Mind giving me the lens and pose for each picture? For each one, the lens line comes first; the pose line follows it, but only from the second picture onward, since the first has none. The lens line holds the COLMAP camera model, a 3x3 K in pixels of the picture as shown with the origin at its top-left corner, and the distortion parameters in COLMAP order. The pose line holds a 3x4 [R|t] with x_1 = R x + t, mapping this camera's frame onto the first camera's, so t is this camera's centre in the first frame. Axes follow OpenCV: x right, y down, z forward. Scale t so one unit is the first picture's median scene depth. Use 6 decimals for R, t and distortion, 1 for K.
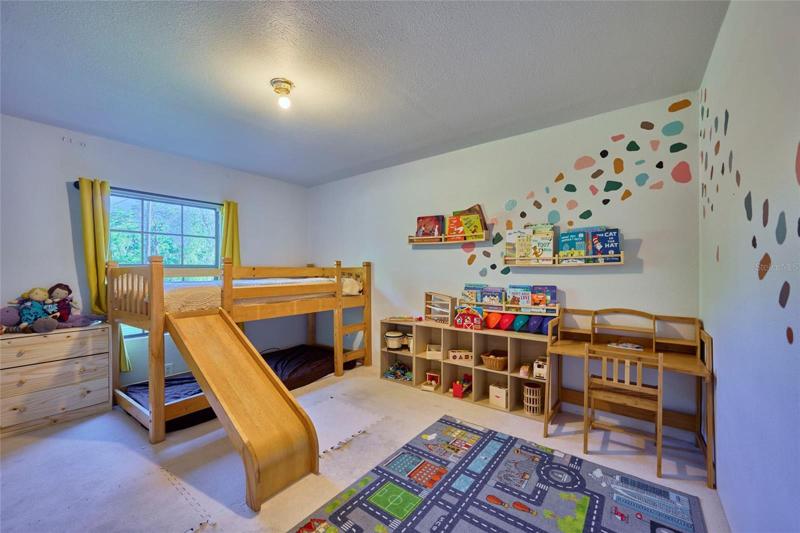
lens RADIAL K [[316.5, 0, 397.6], [0, 316.5, 267.5], [0, 0, 1]] dist [0.002762, -0.000100]
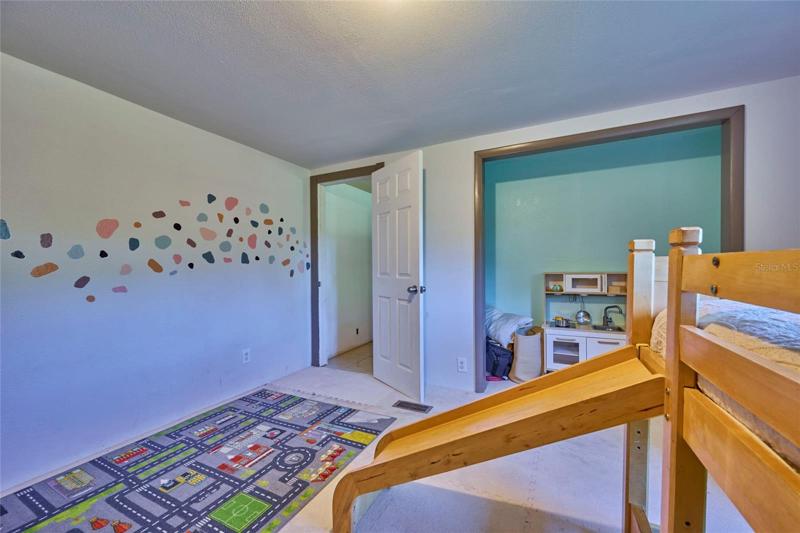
lens RADIAL K [[316.5, 0, 399.4], [0, 316.5, 271.1], [0, 0, 1]] dist [0.002762, -0.000100]
pose [[-0.982420, 0.014742, -0.186102, -0.442800], [0.013090, 0.999863, 0.010101, 0.011344], [0.186225, 0.007487, -0.982479, 2.883083]]
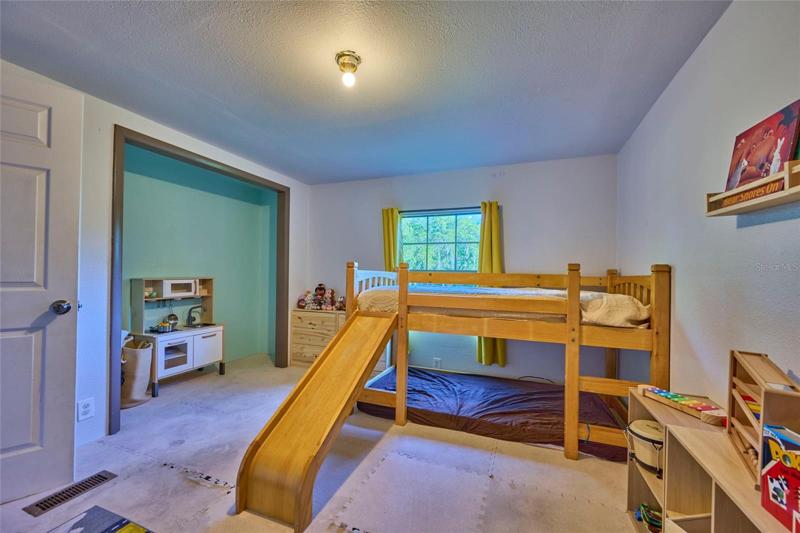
lens RADIAL K [[316.5, 0, 404.5], [0, 316.5, 269.5], [0, 0, 1]] dist [0.002762, -0.000100]
pose [[0.277373, -0.004703, -0.960751, 0.926969], [-0.009648, 0.999924, -0.007680, -0.005950], [0.960714, 0.011399, 0.277306, 1.654795]]
